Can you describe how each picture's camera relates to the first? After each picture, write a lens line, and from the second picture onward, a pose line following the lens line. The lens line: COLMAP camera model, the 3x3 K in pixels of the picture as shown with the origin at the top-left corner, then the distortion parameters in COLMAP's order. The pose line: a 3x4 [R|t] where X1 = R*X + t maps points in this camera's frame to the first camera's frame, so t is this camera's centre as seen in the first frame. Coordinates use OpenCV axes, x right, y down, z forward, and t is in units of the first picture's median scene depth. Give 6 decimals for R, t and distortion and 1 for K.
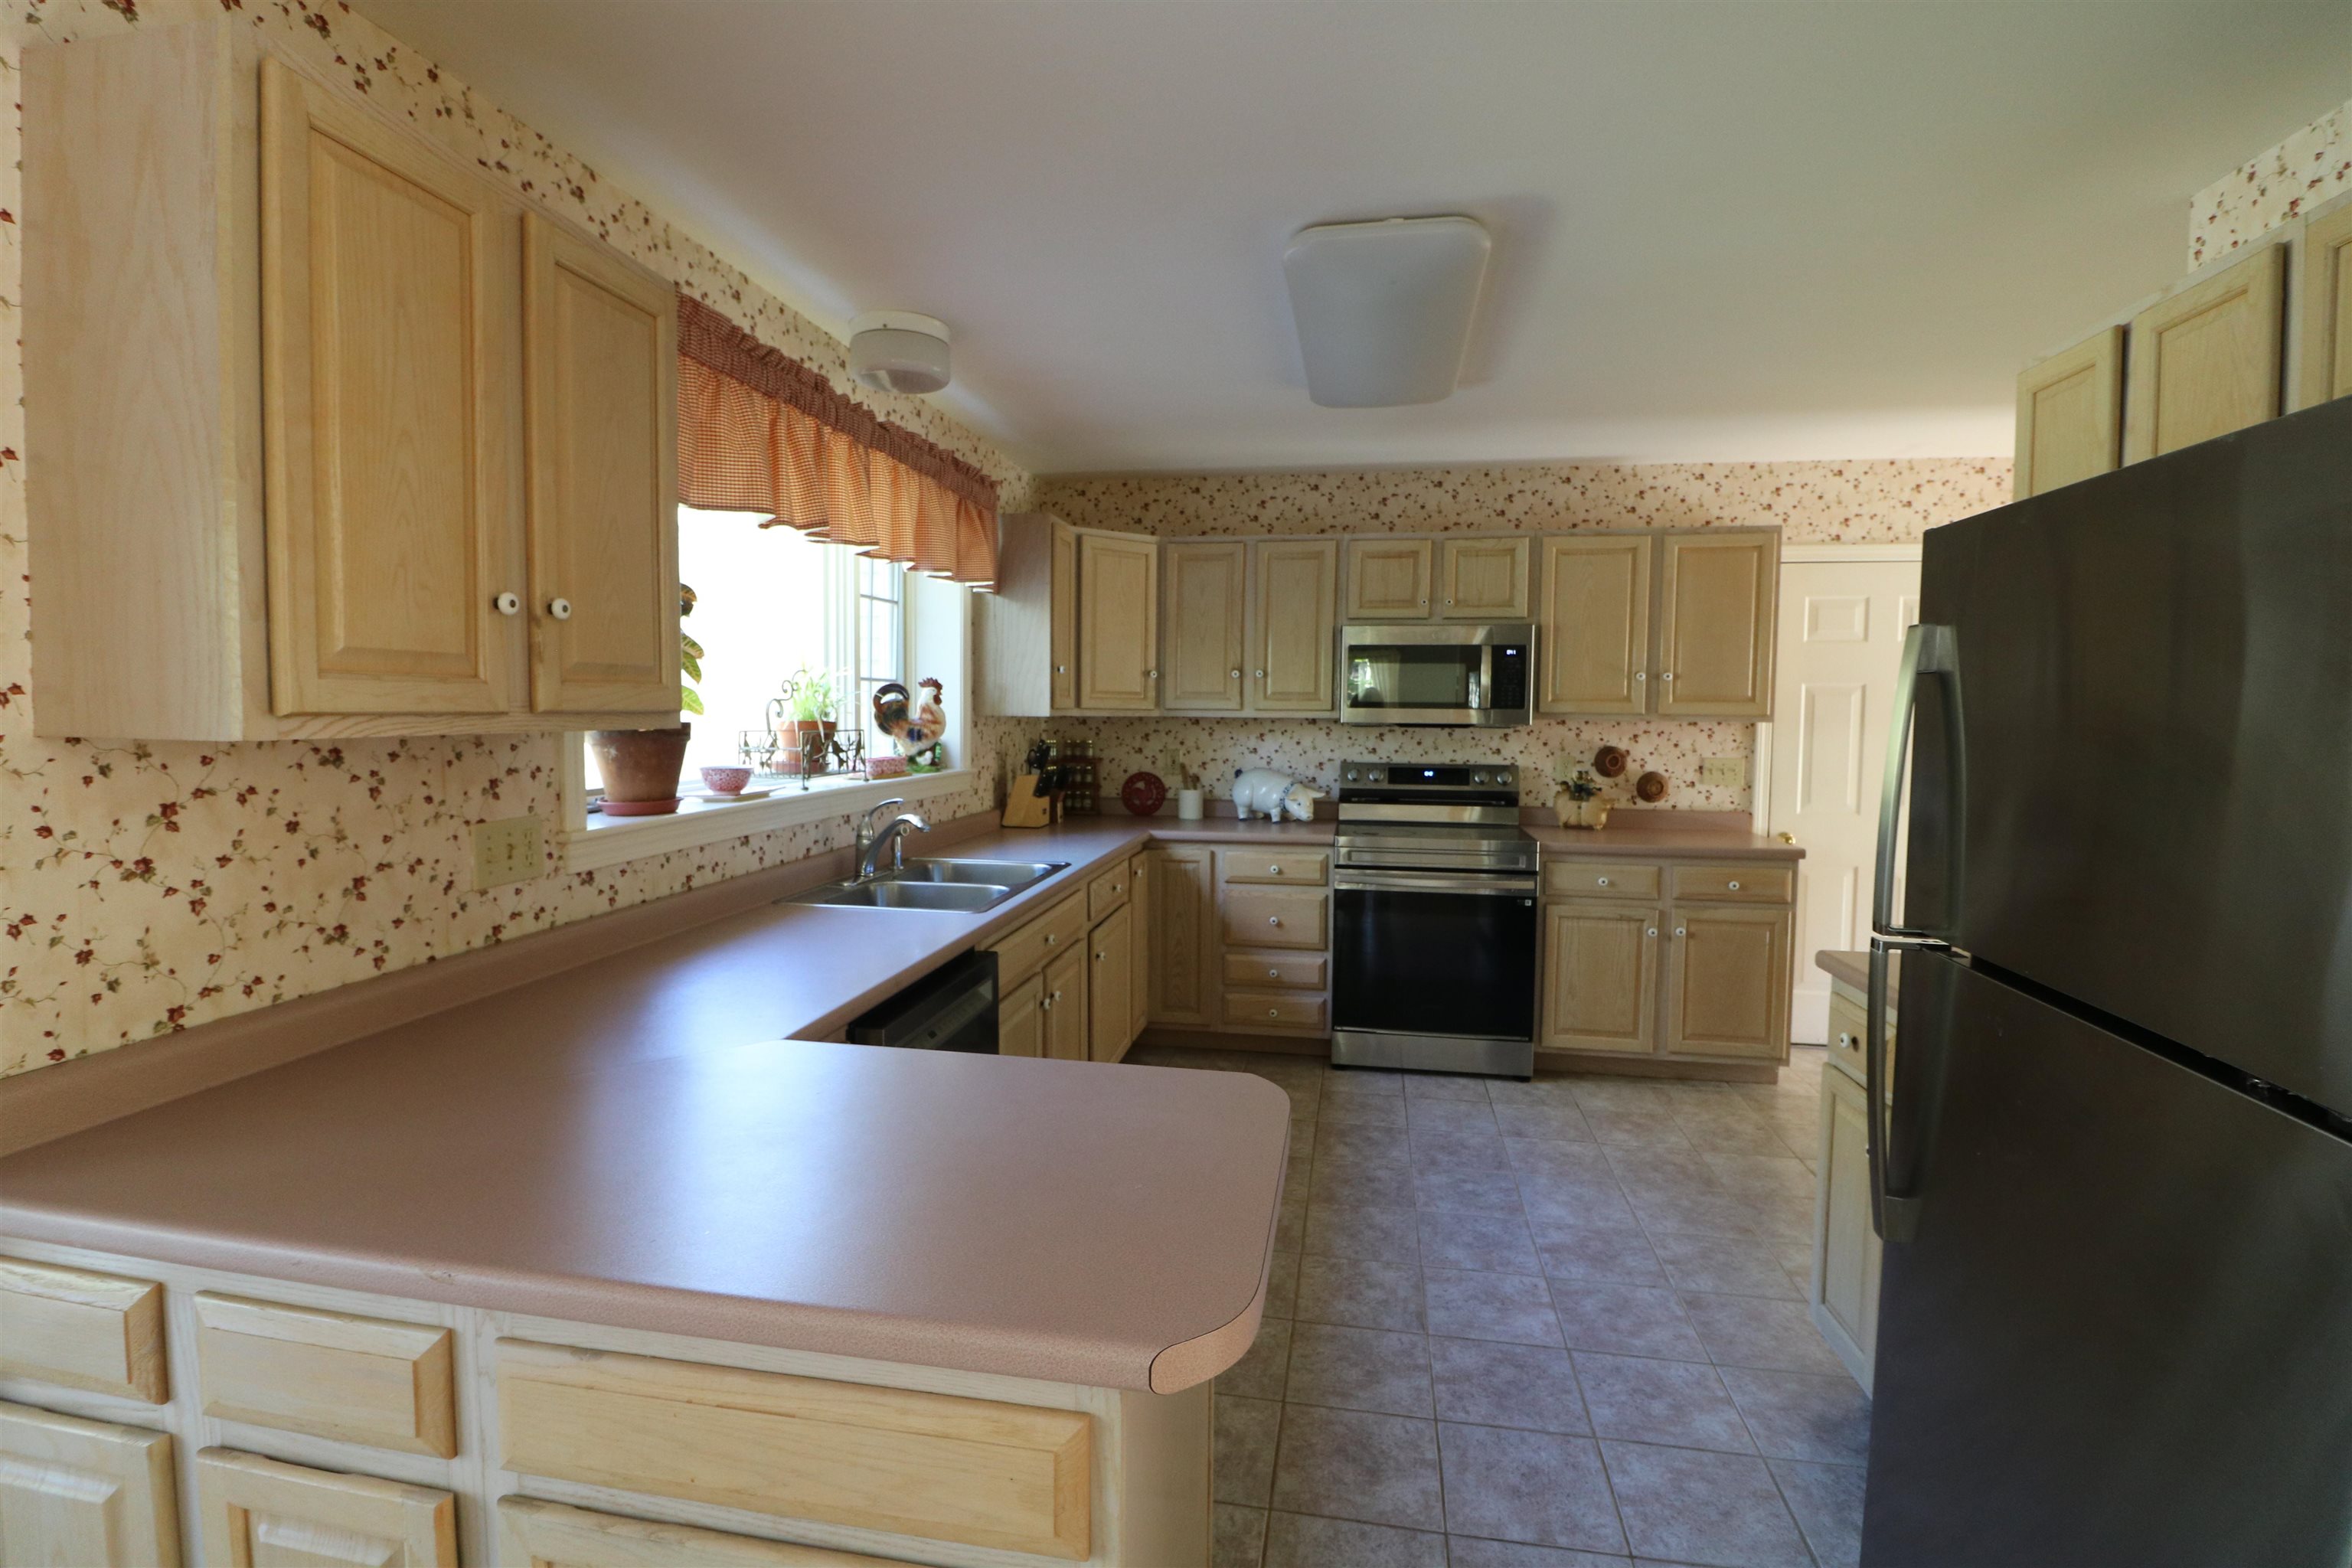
lens RADIAL K [[1080.0, 0, 1171.2], [0, 1080.0, 784.1], [0, 0, 1]] dist [-0.007032, -0.009760]
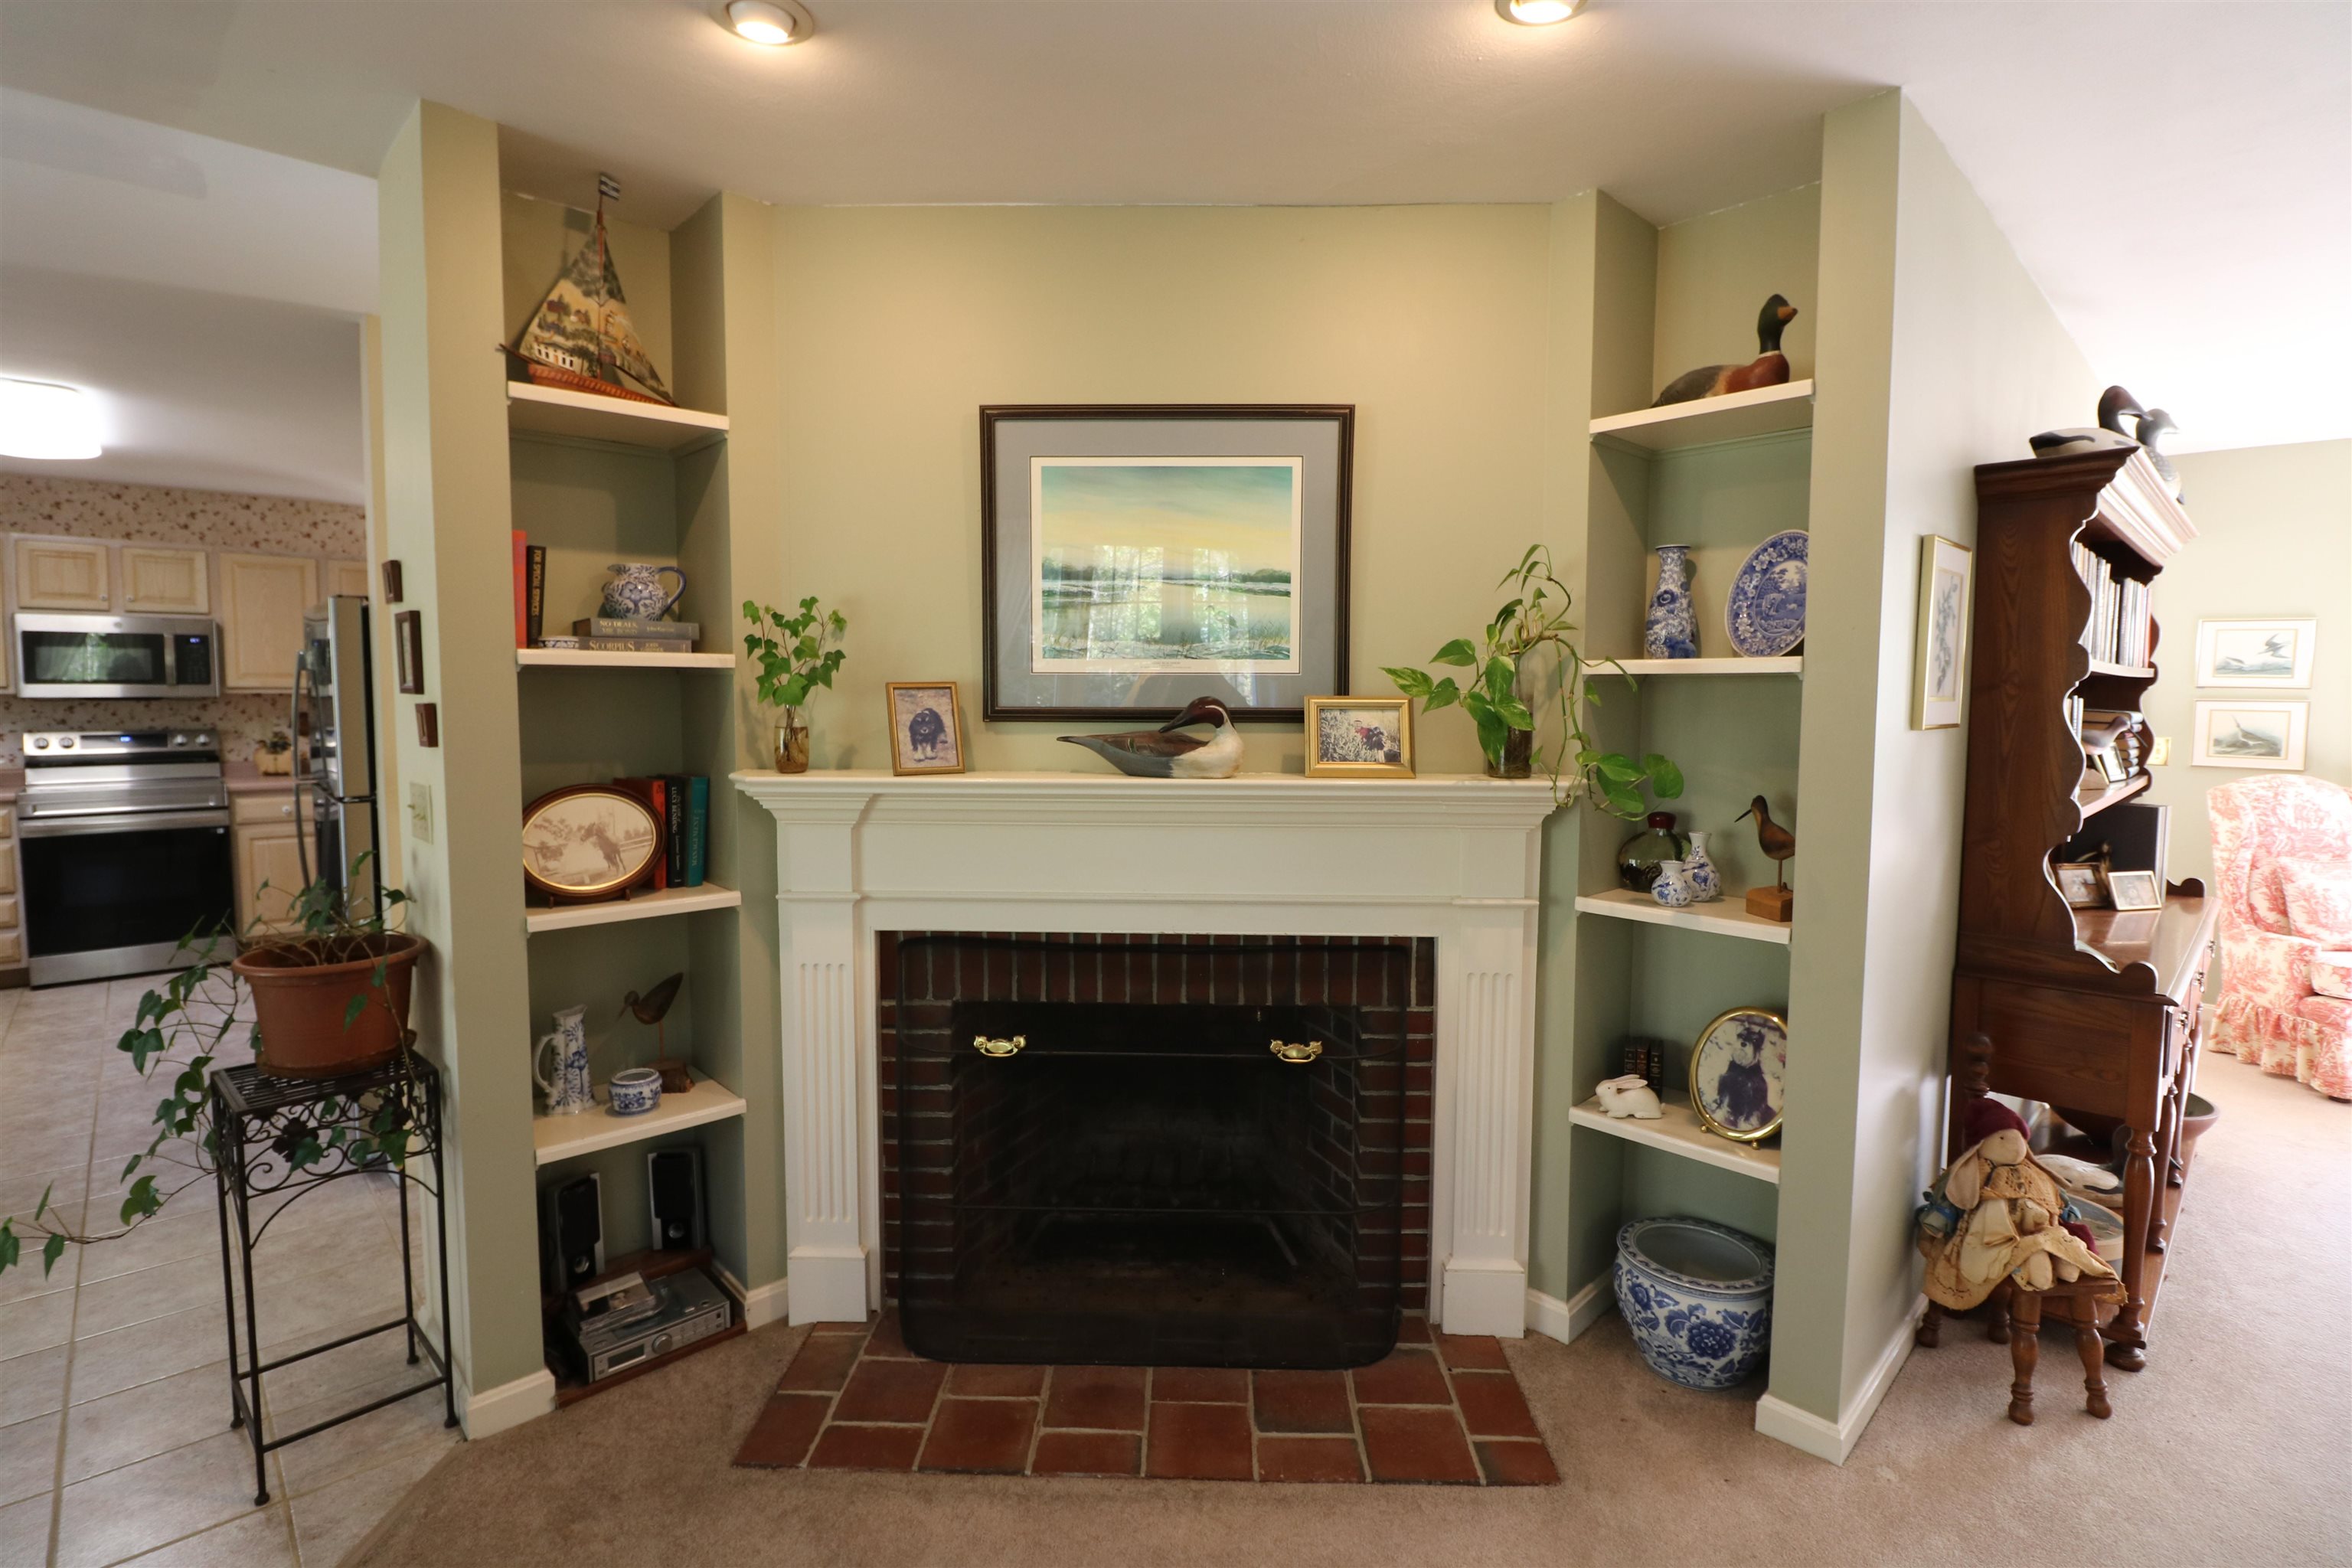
lens RADIAL K [[1080.0, 0, 1168.9], [0, 1080.0, 764.1], [0, 0, 1]] dist [-0.007032, -0.009760]
pose [[0.588251, -0.061368, 0.806347, -0.051237], [0.055951, 0.997816, 0.035122, 0.065796], [-0.806741, 0.024455, 0.590399, -0.996036]]
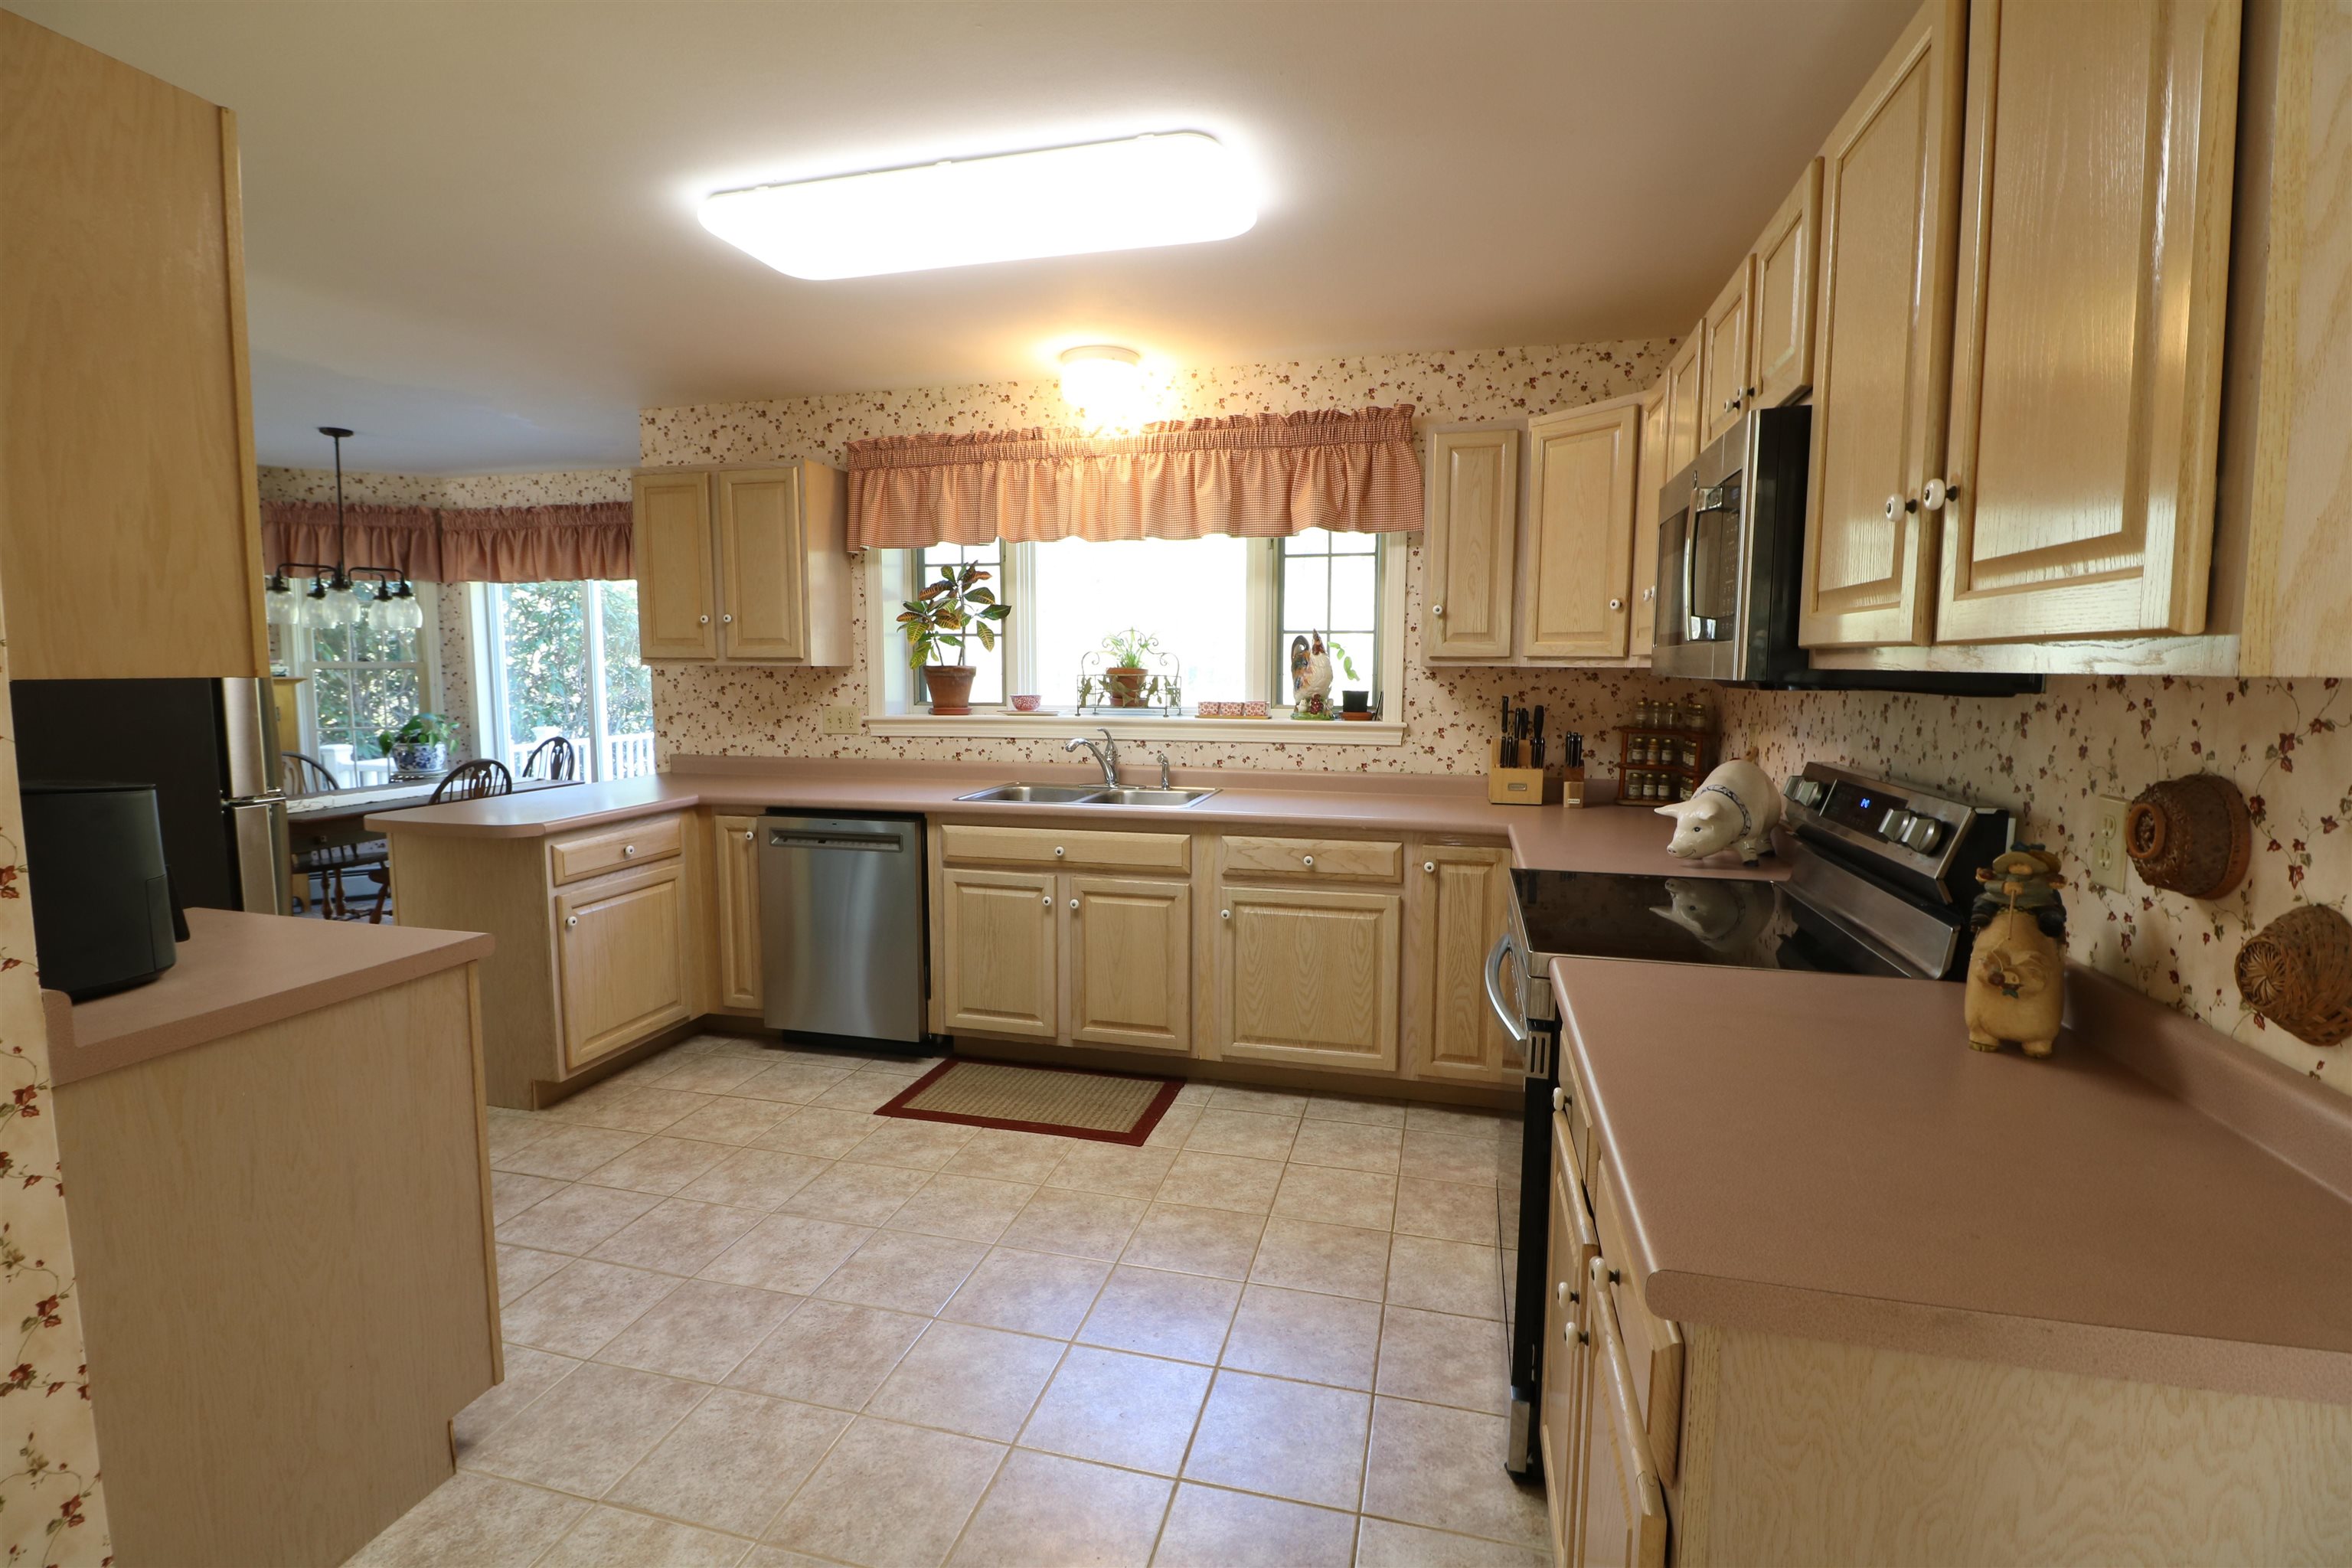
lens RADIAL K [[1080.0, 0, 1172.0], [0, 1080.0, 778.4], [0, 0, 1]] dist [-0.007032, -0.009760]
pose [[-0.076939, 0.095953, -0.992408, 1.048002], [-0.074563, 0.992017, 0.101696, -0.064747], [0.994244, 0.081821, -0.069170, 1.199754]]
